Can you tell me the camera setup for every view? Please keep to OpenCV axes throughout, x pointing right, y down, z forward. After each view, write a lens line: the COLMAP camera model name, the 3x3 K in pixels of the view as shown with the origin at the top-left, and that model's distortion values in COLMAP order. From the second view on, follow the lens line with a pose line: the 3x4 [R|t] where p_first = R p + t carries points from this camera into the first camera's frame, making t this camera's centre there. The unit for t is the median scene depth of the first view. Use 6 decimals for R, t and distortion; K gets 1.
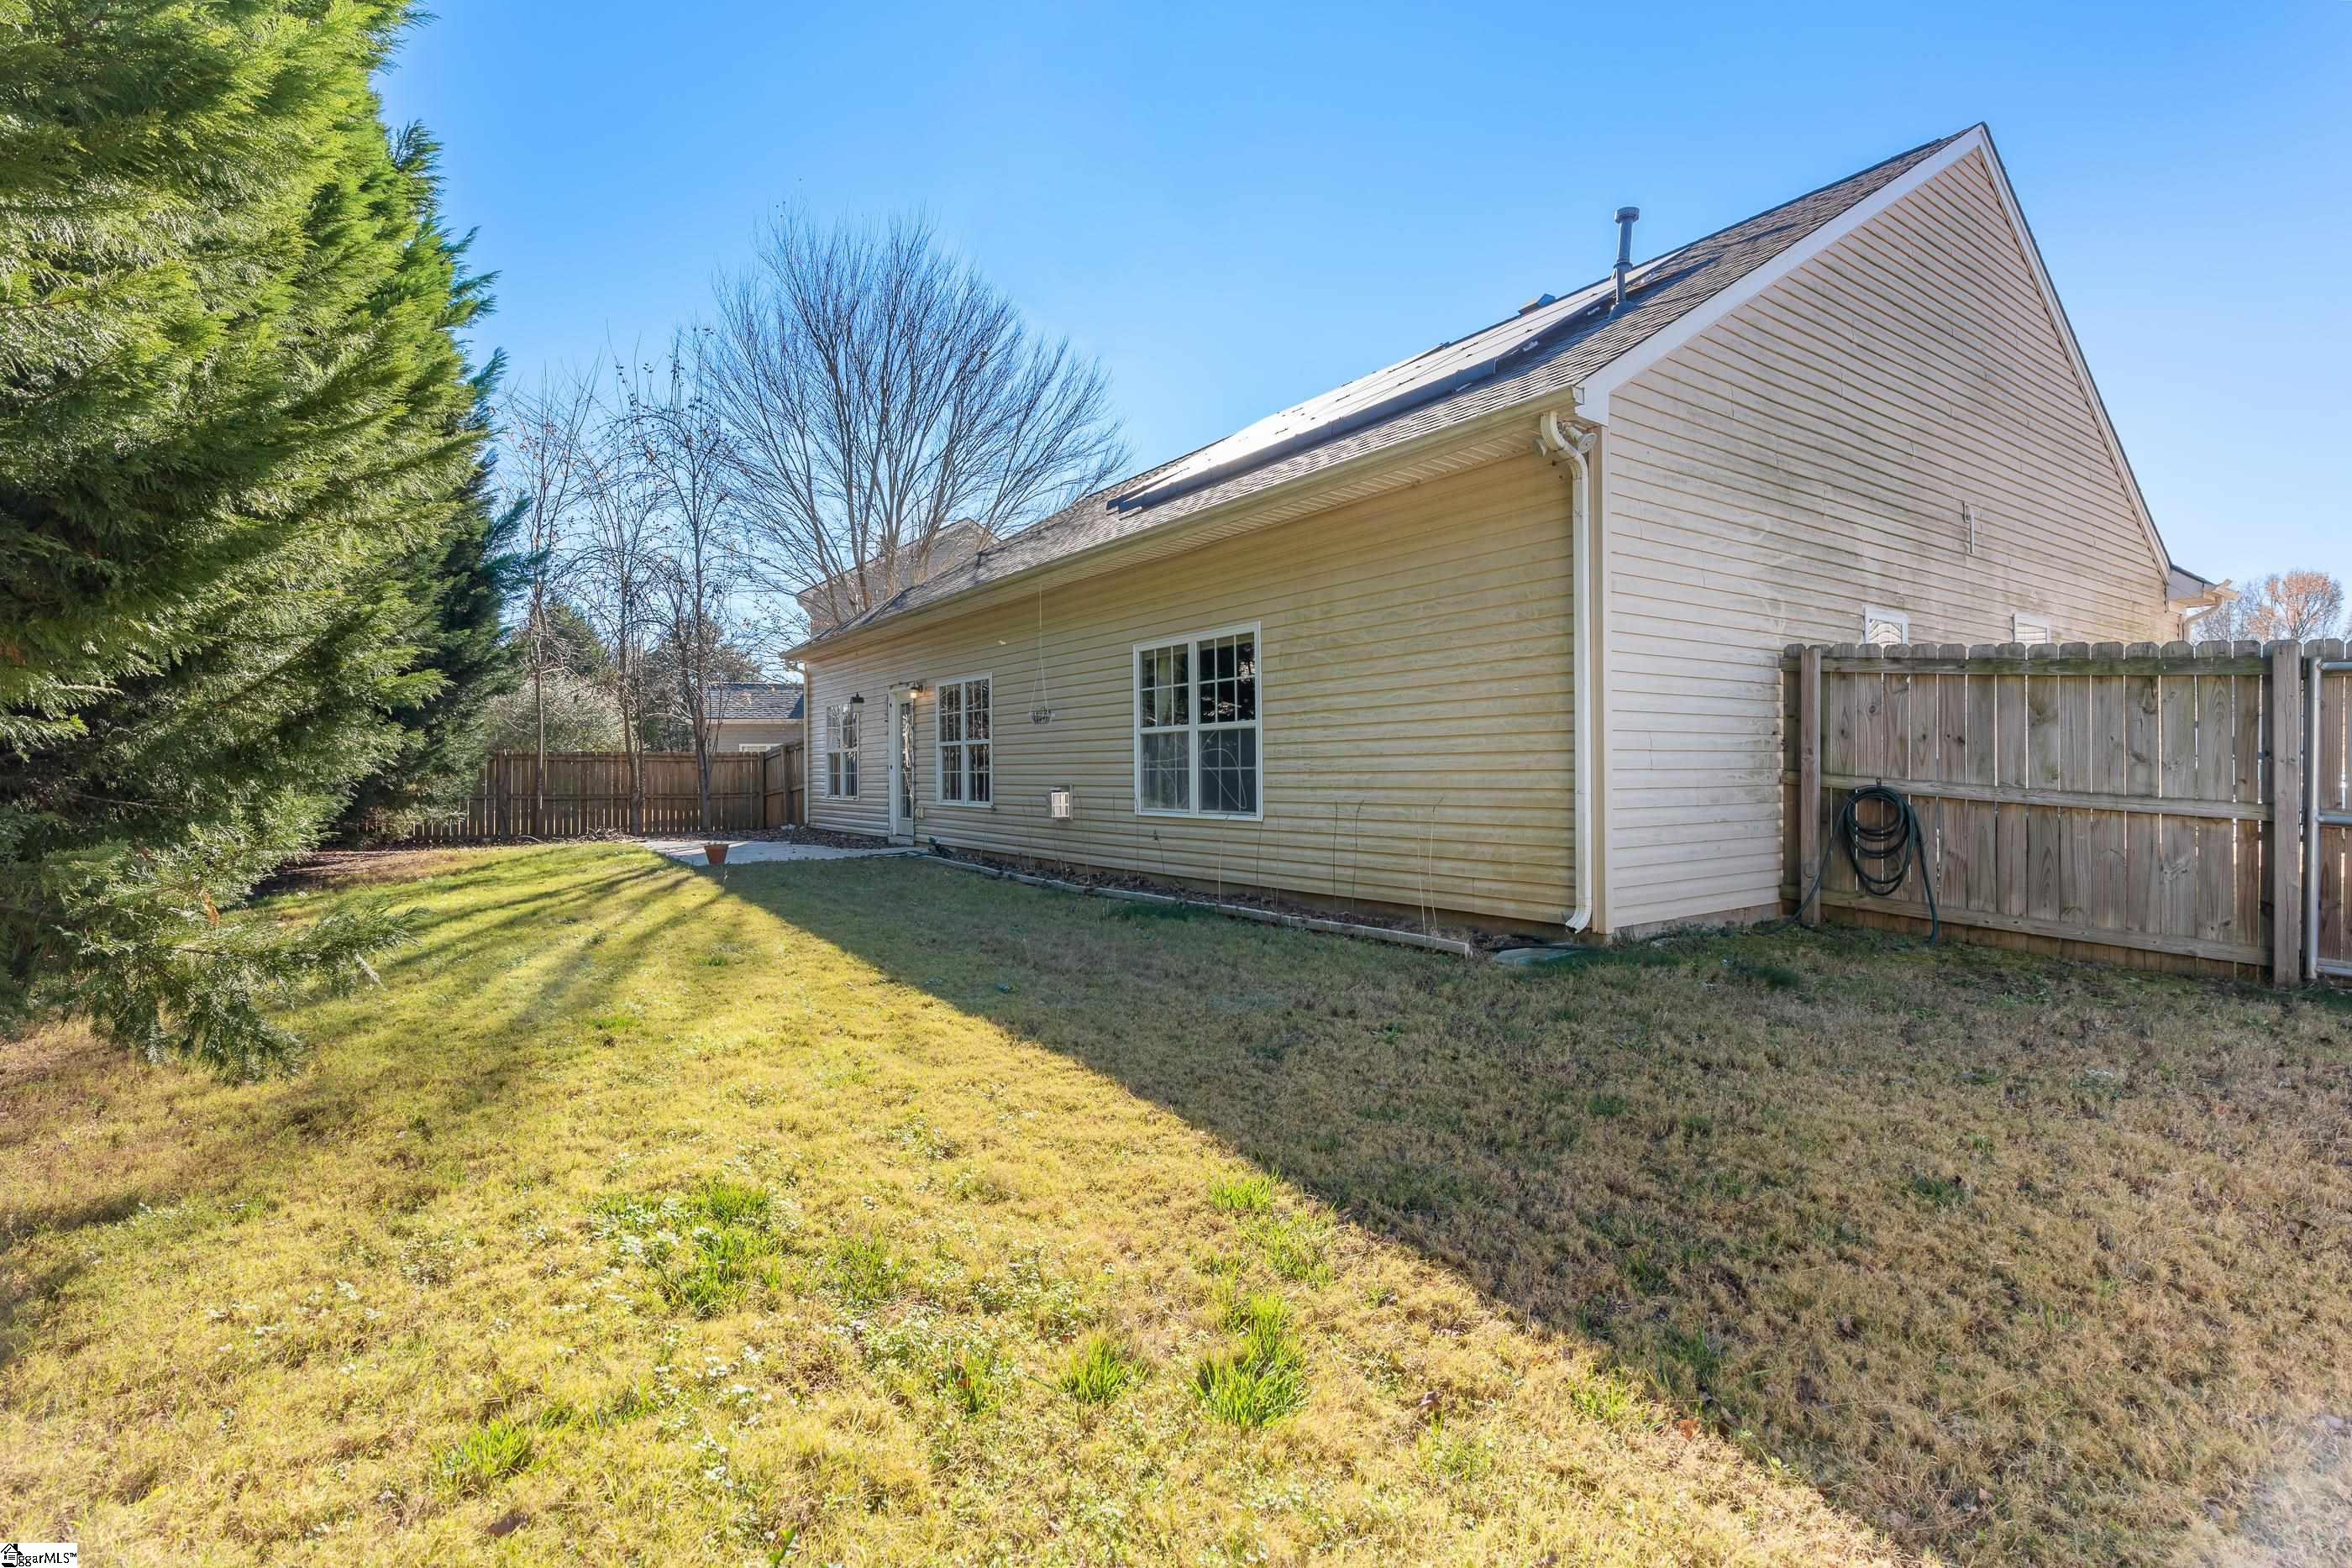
lens RADIAL K [[1067.3, 0, 1162.9], [0, 1067.3, 774.2], [0, 0, 1]] dist [-0.002756, 0.000069]
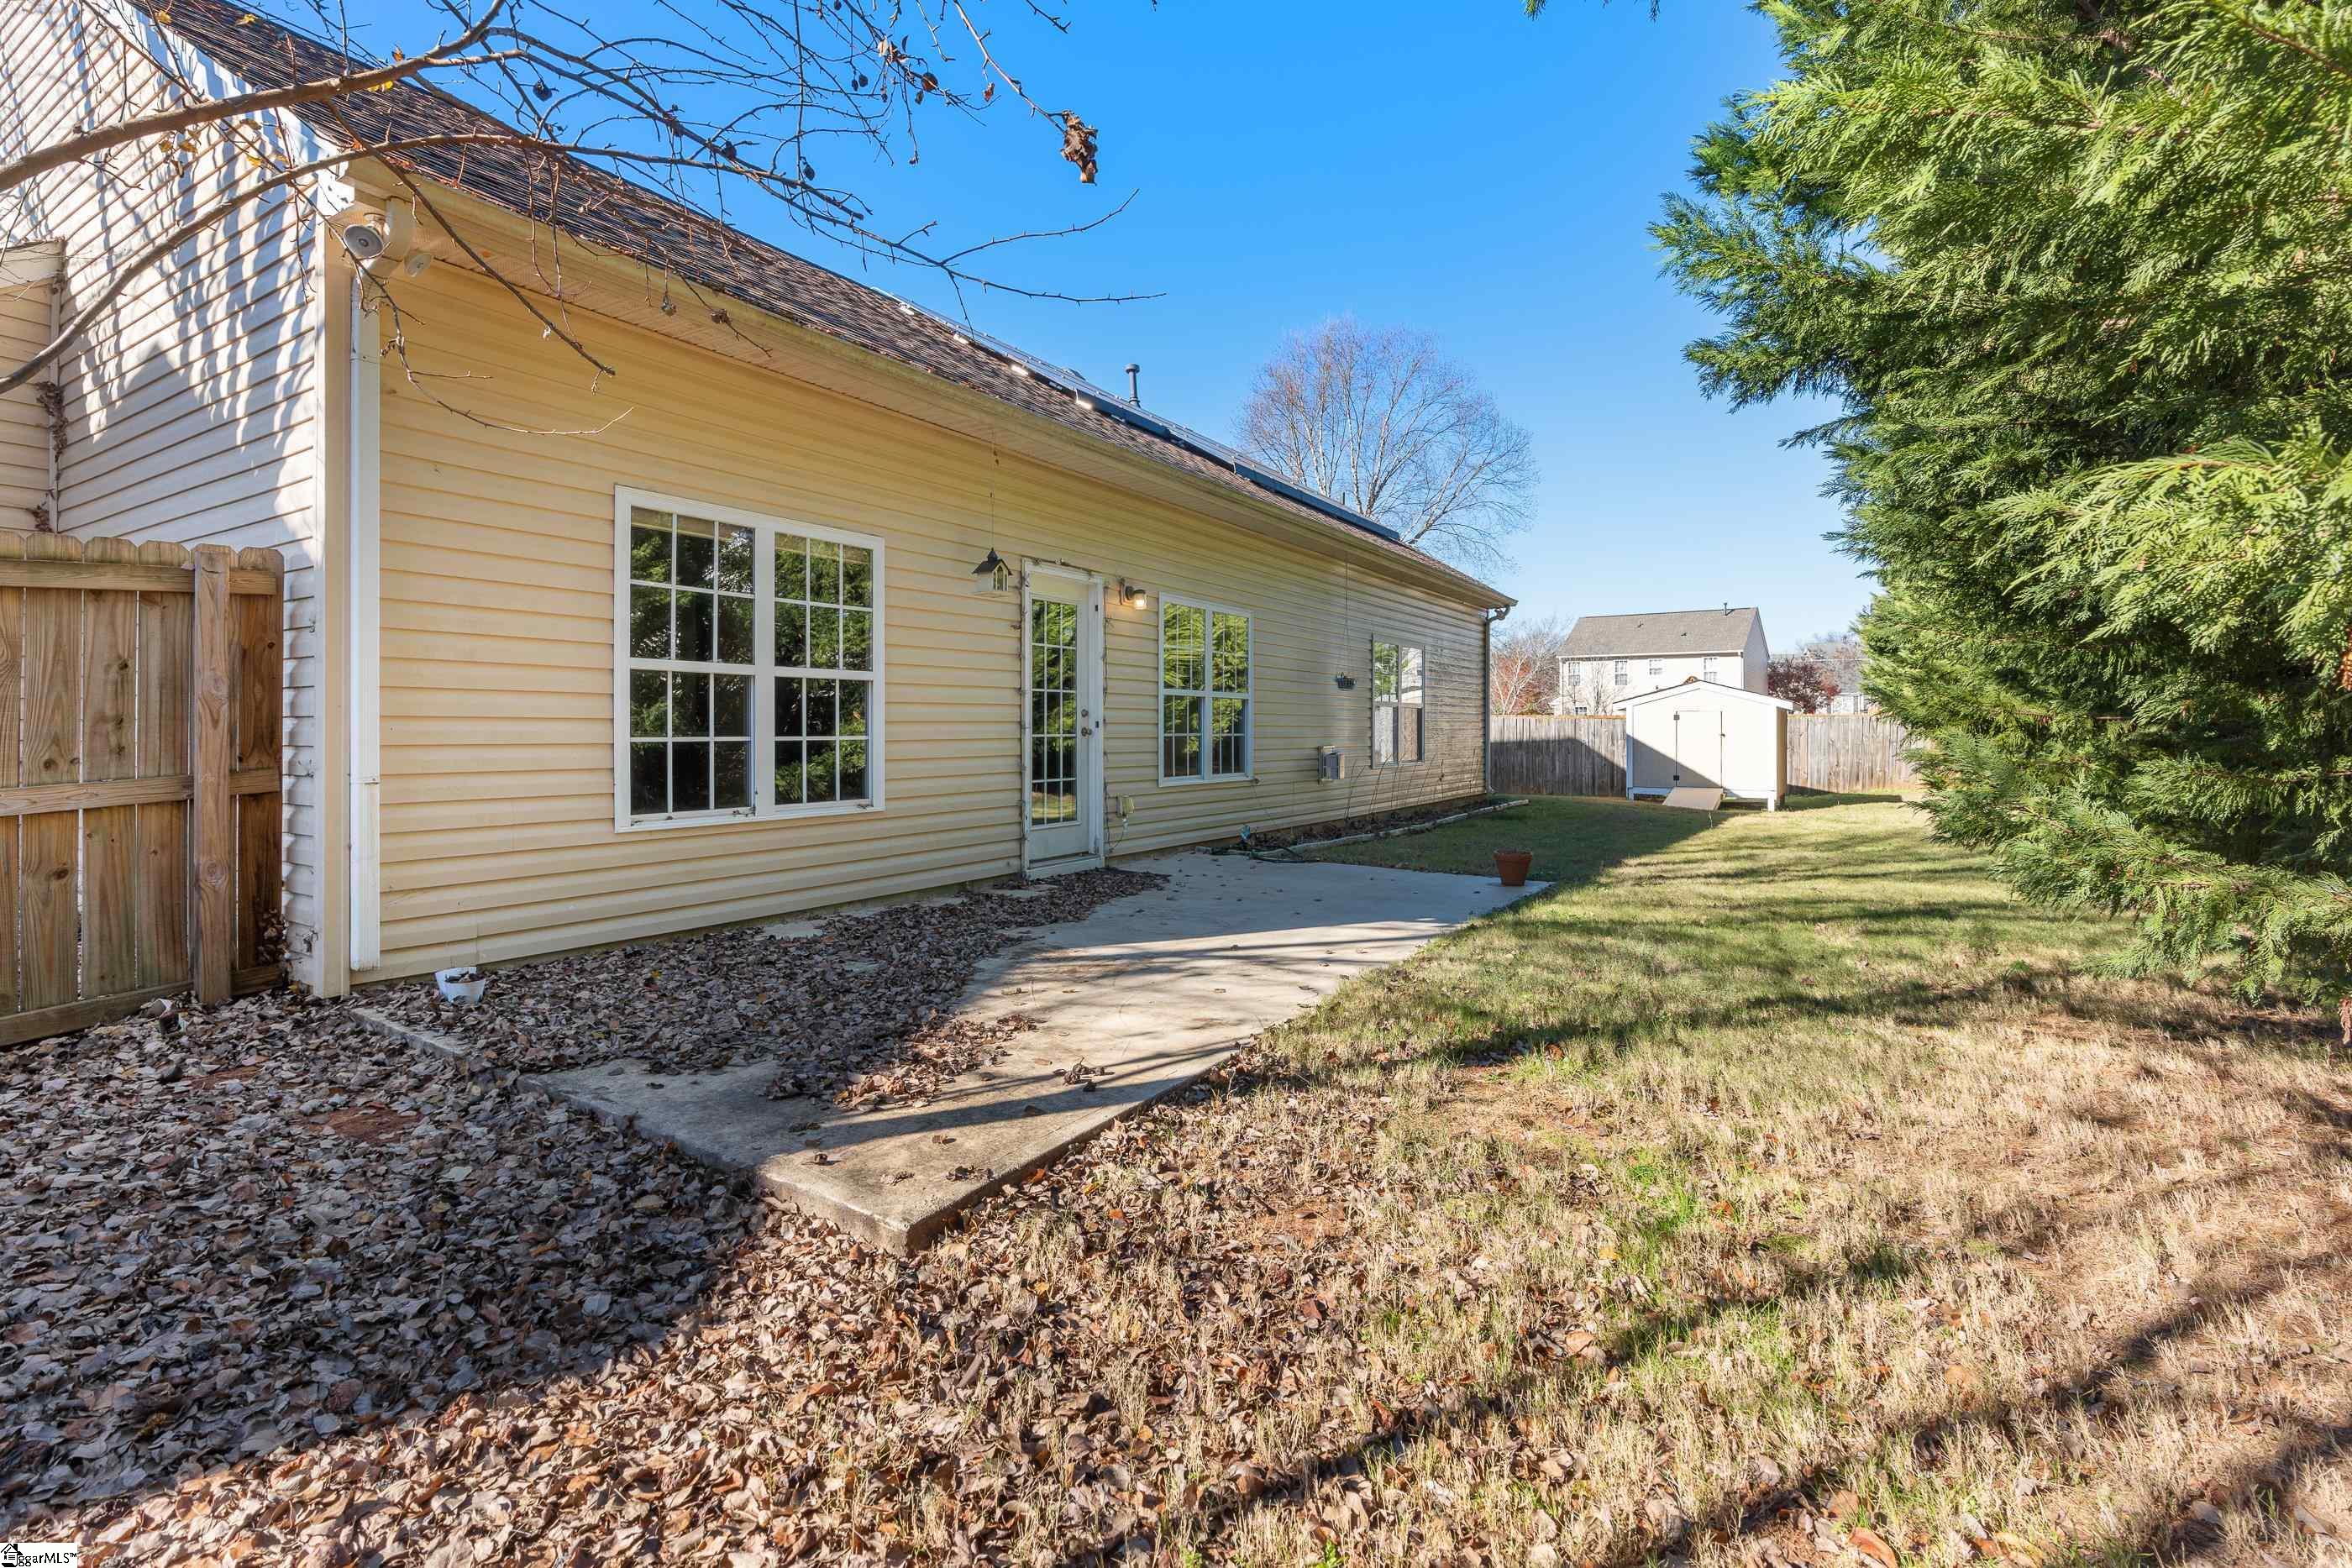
lens RADIAL K [[1067.3, 0, 1162.9], [0, 1067.3, 774.2], [0, 0, 1]] dist [-0.002756, 0.000069]
pose [[-0.390206, -0.015772, 0.920593, -0.614342], [0.019881, 0.999476, 0.025550, 0.004363], [-0.920513, 0.028272, -0.389688, 1.024046]]
